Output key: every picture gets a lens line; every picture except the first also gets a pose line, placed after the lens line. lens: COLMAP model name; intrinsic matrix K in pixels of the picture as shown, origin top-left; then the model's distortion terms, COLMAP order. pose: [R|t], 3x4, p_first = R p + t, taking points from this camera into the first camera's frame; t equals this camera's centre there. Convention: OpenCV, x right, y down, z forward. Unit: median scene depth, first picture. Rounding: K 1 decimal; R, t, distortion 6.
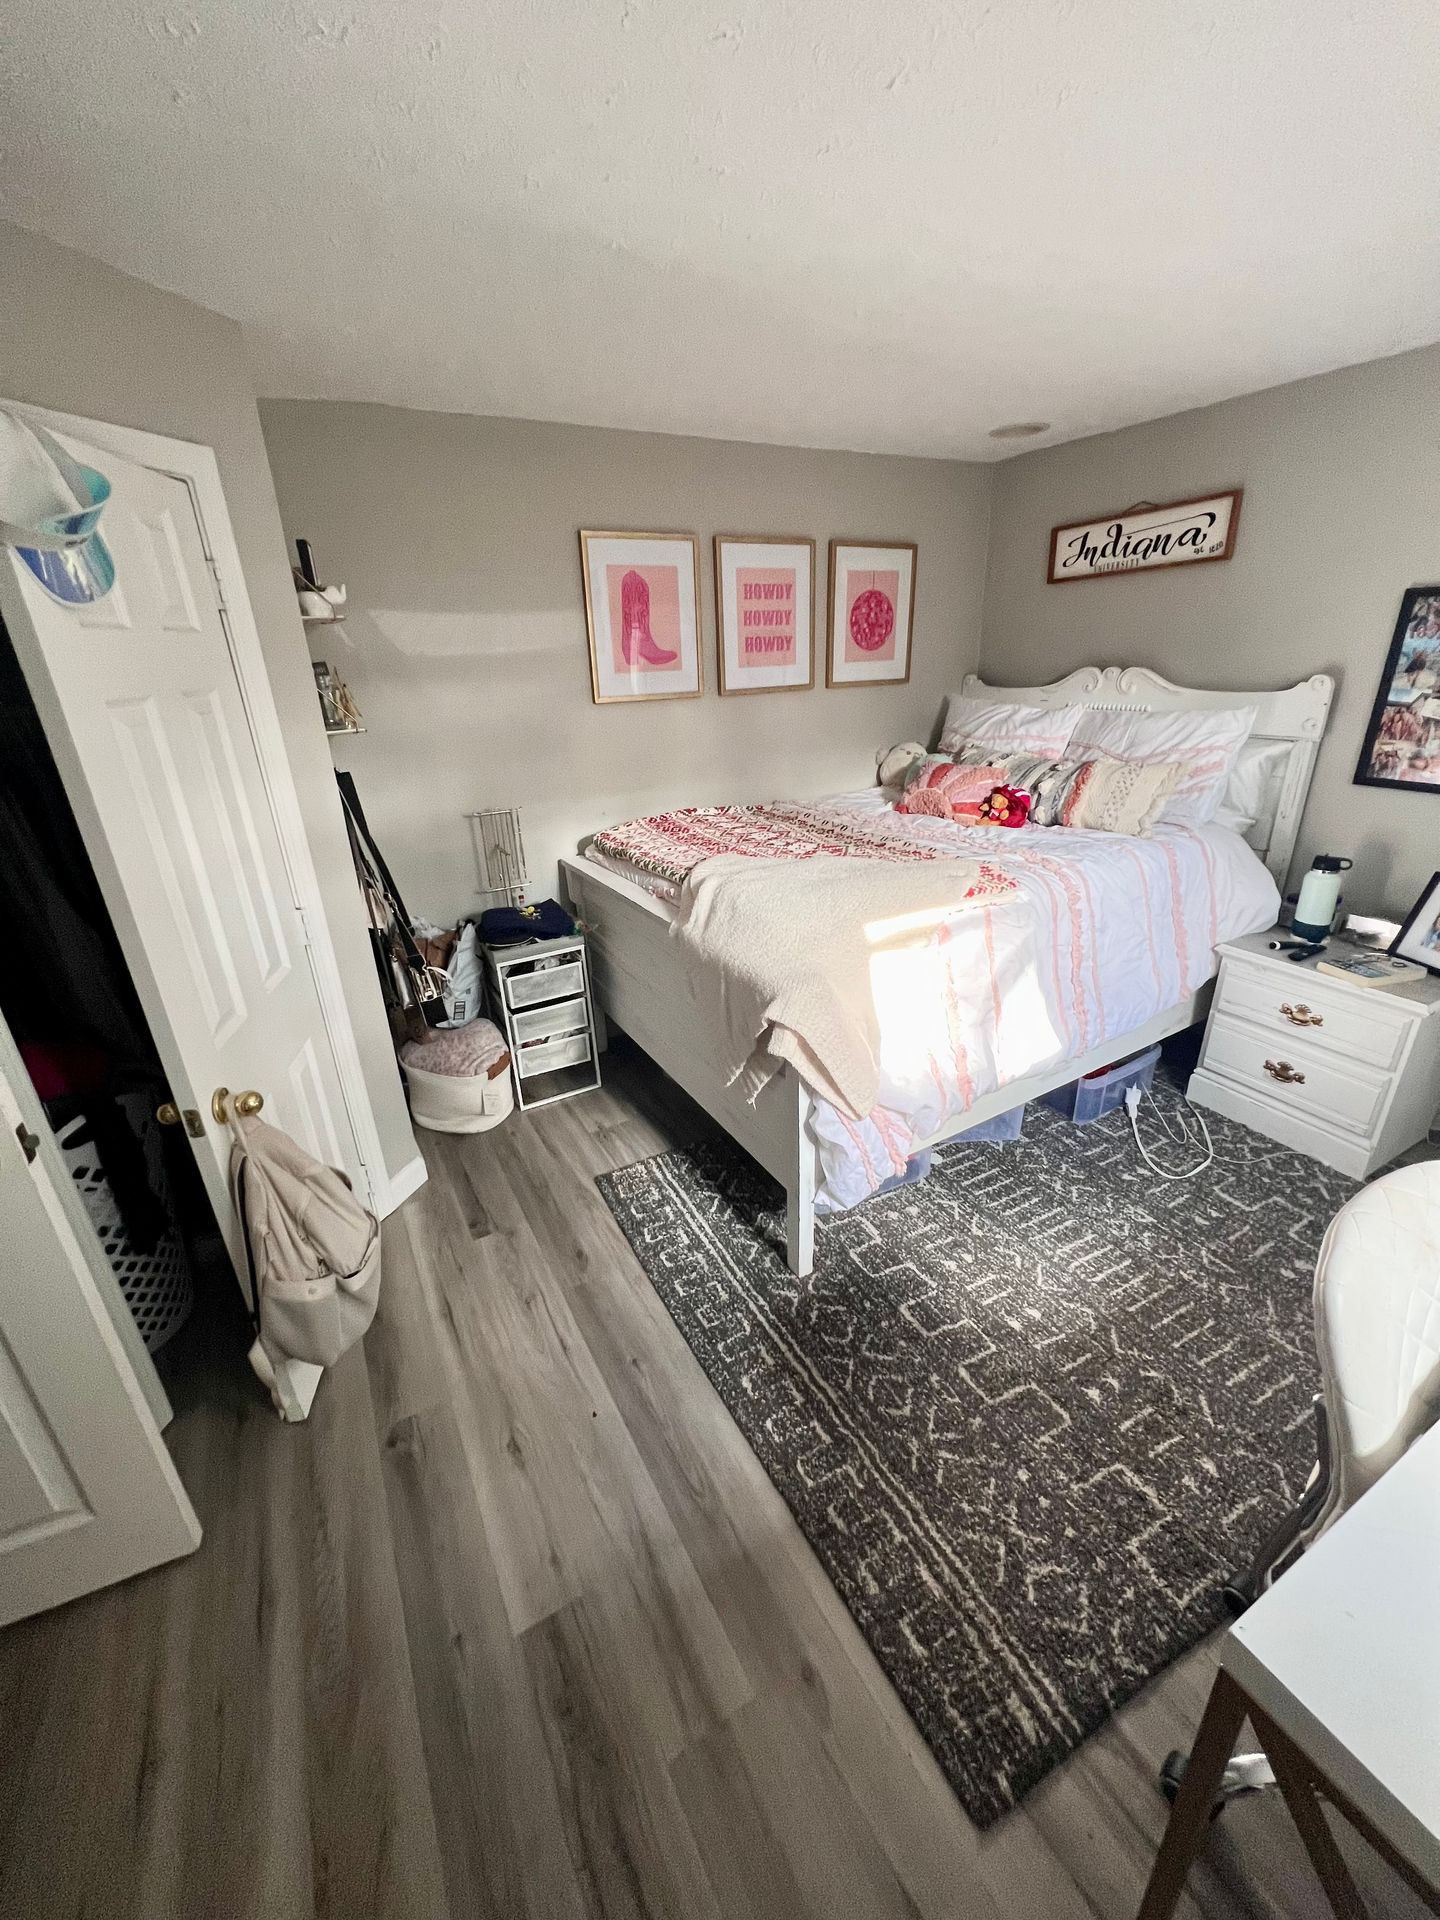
lens RADIAL K [[775.8, 0, 723.6], [0, 775.8, 956.3], [0, 0, 1]] dist [-0.002598, 0.000944]
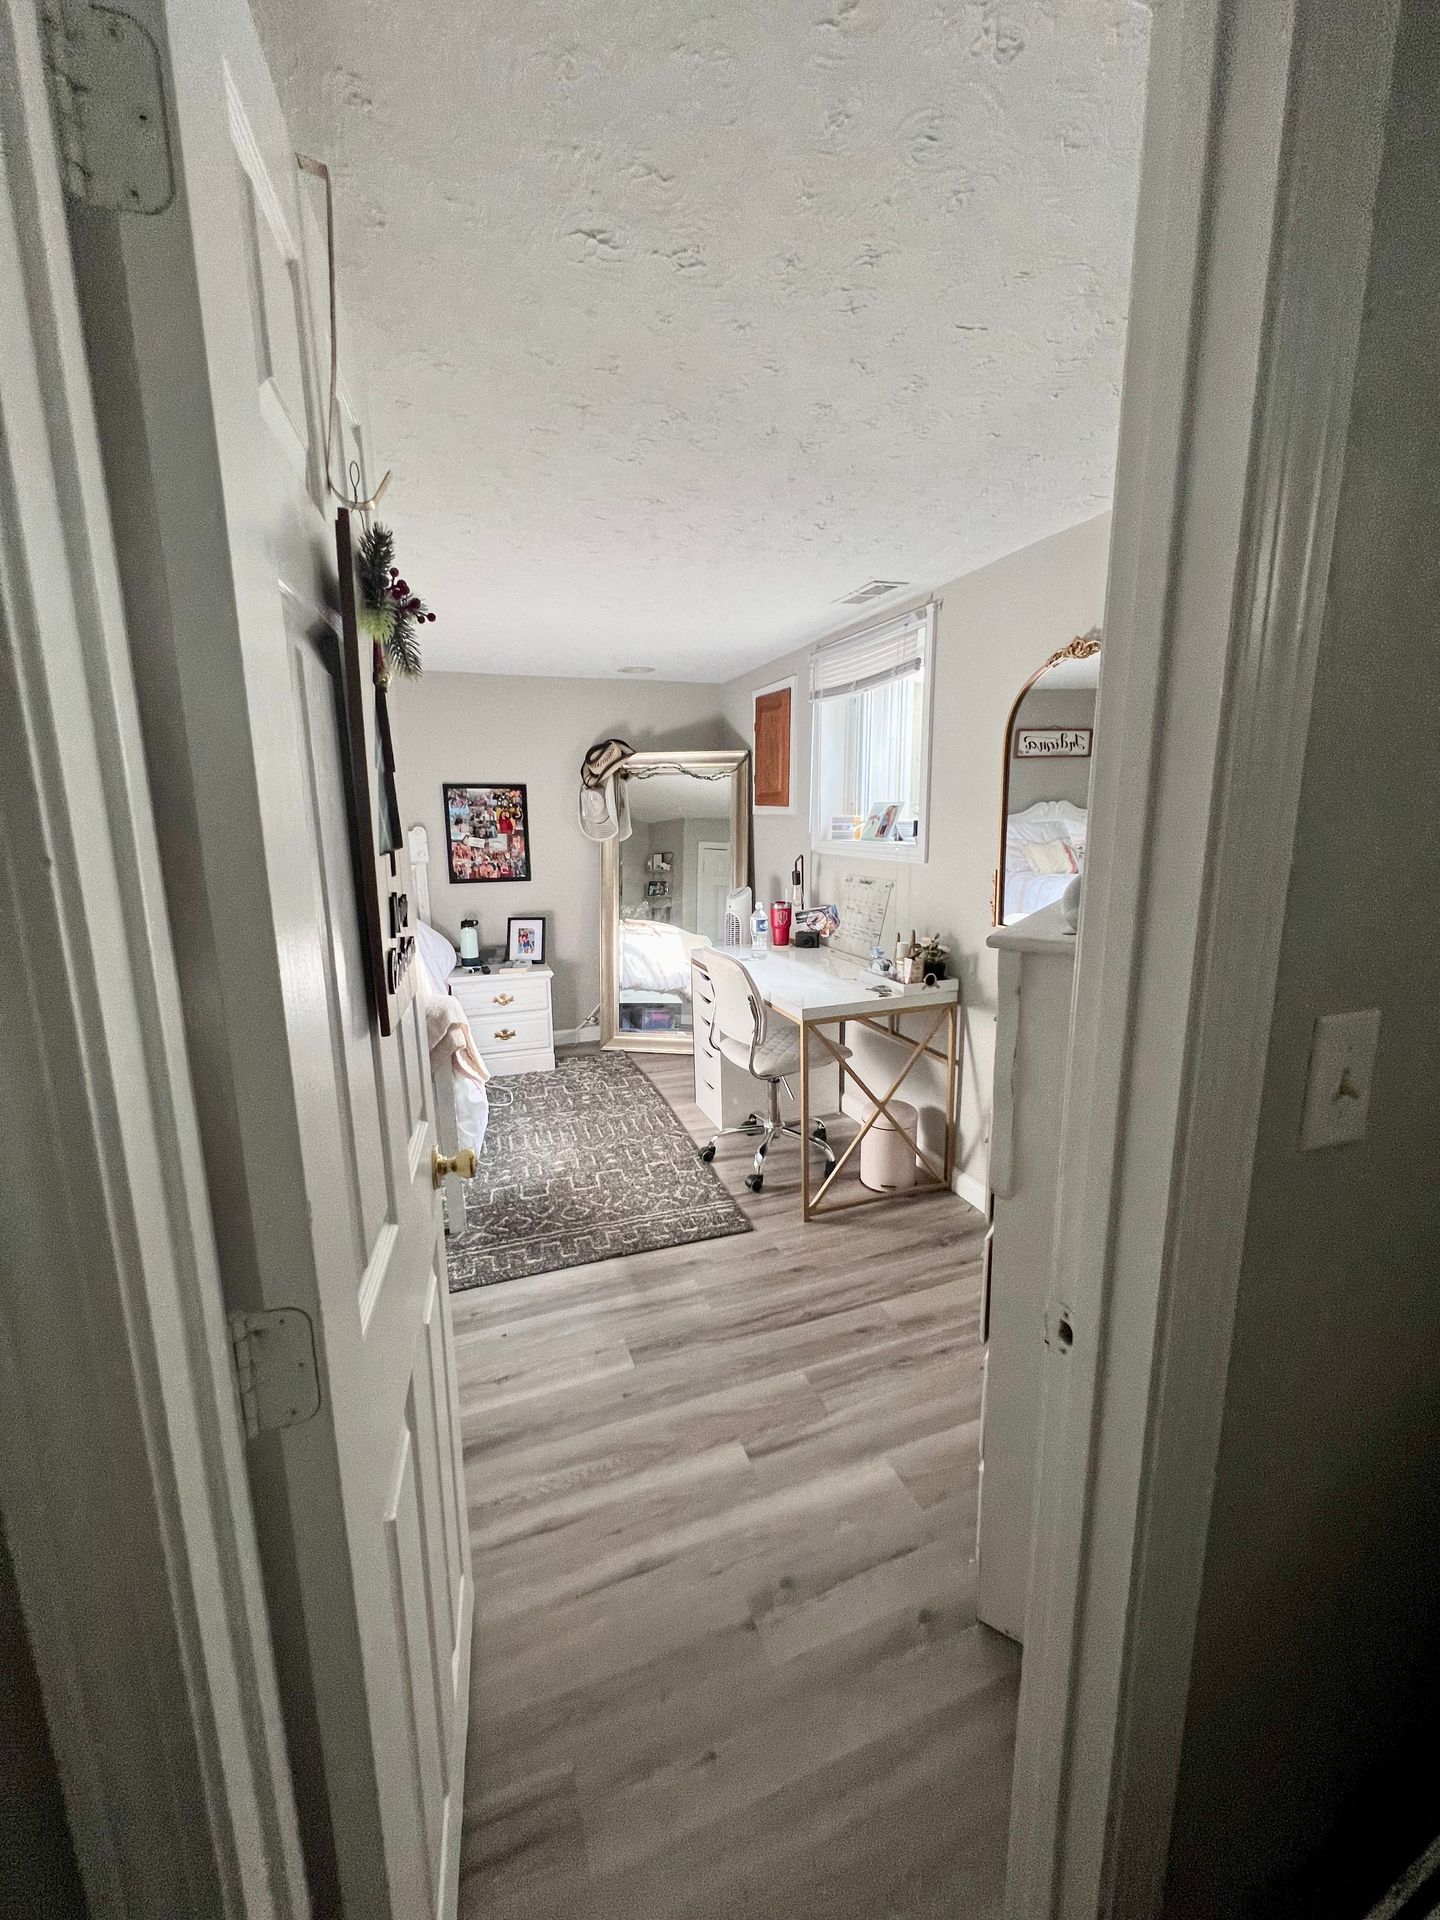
lens RADIAL K [[775.8, 0, 717.6], [0, 775.8, 959.7], [0, 0, 1]] dist [-0.002598, 0.000944]
pose [[0.163643, -0.164909, 0.972639, -1.145089], [0.385574, 0.918198, 0.090808, 0.022600], [-0.908050, 0.360164, 0.213841, 0.138924]]
